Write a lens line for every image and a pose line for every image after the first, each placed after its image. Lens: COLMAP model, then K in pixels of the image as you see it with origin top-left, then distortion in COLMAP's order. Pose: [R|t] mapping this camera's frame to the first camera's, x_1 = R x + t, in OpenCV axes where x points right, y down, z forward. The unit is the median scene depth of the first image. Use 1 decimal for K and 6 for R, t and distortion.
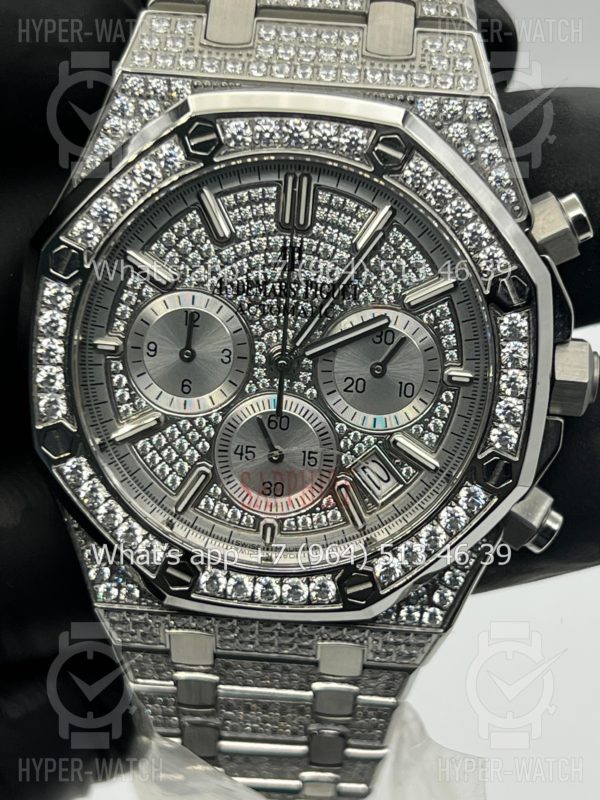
lens RADIAL K [[1910.1, 0, 307.7], [0, 1910.1, 392.1], [0, 0, 1]] dist [0.232523, 0.000000]
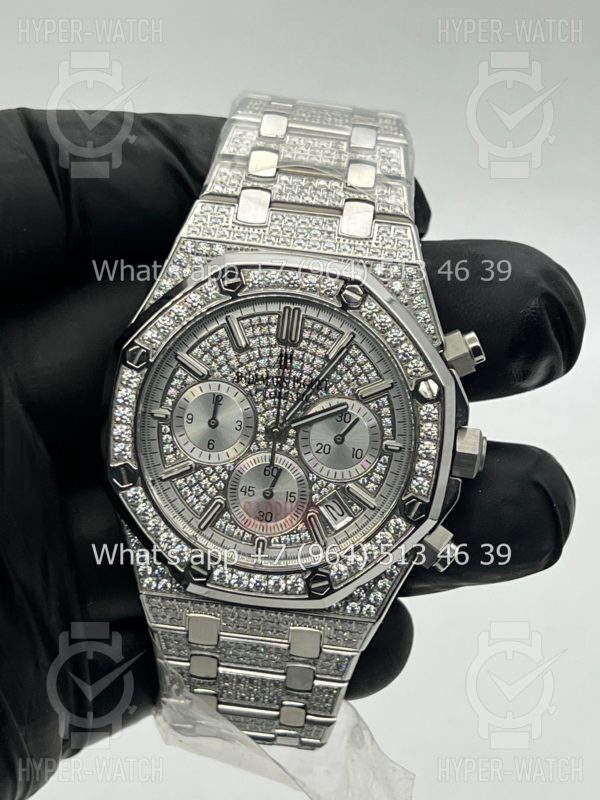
lens RADIAL K [[1910.1, 0, 298.4], [0, 1910.1, 399.2], [0, 0, 1]] dist [0.232523, 0.000000]
pose [[0.998821, 0.048494, -0.002175, 0.006568], [-0.048430, 0.992440, -0.112771, 0.128275], [-0.003310, 0.112743, 0.993619, -0.498945]]
